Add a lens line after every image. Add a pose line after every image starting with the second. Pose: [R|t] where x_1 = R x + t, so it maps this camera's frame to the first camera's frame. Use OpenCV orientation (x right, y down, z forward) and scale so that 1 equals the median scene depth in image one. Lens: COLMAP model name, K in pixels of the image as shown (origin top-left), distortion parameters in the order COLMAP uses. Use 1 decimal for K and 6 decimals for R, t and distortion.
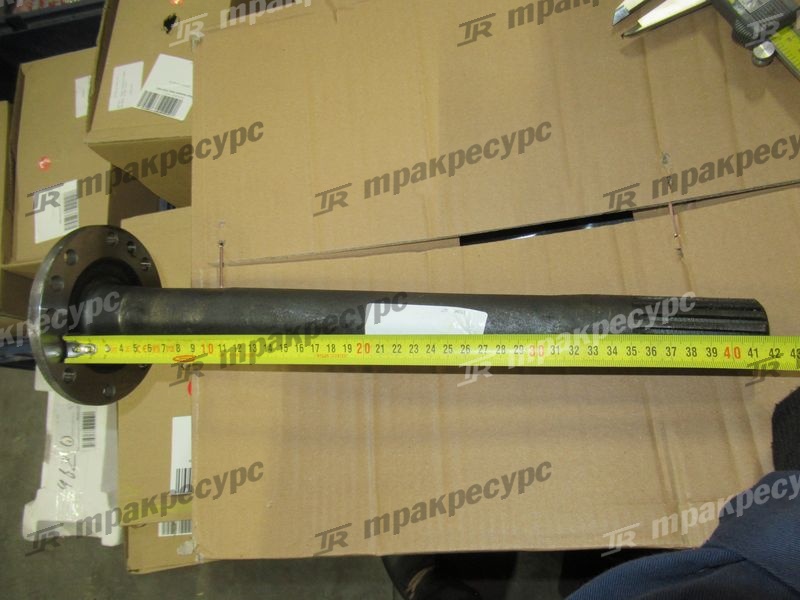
lens RADIAL K [[524.8, 0, 398.2], [0, 524.8, 298.8], [0, 0, 1]] dist [-0.006876, 0.003876]
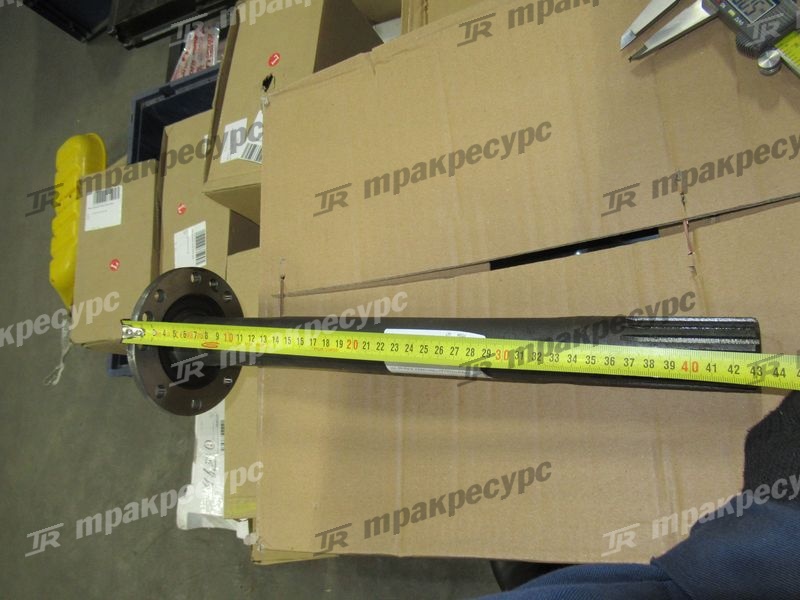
lens RADIAL K [[510.1, 0, 400.8], [0, 510.1, 302.8], [0, 0, 1]] dist [-0.005461, -0.000359]
pose [[0.975401, -0.032314, -0.218057, 0.165259], [0.027920, 0.999341, -0.023203, -0.015857], [0.218663, 0.016544, 0.975660, -0.044280]]
